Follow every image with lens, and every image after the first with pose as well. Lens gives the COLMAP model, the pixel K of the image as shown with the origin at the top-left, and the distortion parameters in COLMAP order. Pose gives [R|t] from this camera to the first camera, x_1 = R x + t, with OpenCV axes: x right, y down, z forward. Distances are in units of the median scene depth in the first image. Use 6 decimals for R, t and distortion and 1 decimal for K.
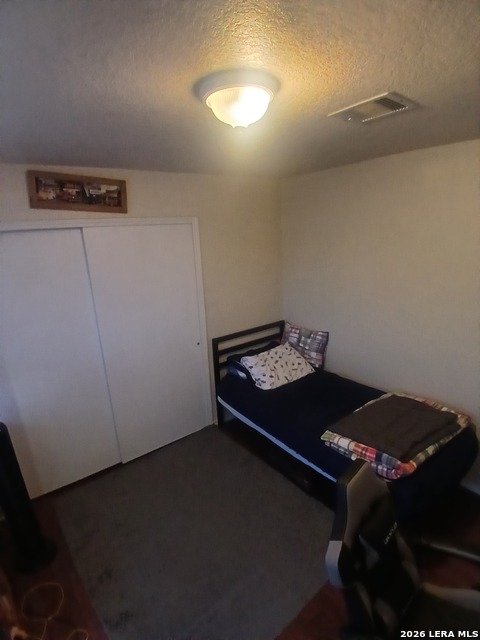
lens RADIAL K [[318.4, 0, 237.2], [0, 318.4, 324.0], [0, 0, 1]] dist [0.000964, -0.045686]
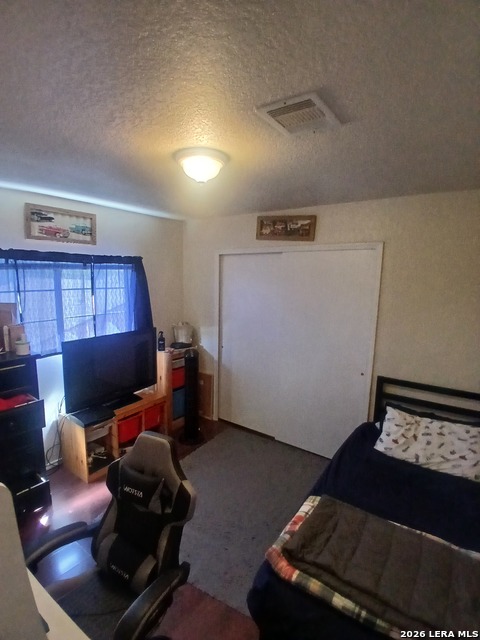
lens RADIAL K [[318.4, 0, 237.2], [0, 318.4, 324.0], [0, 0, 1]] dist [0.000964, -0.045686]
pose [[0.312399, 0.188017, -0.931159, 0.809545], [-0.303852, 0.948499, 0.089577, -0.068505], [0.900045, 0.254950, 0.353440, 0.401757]]
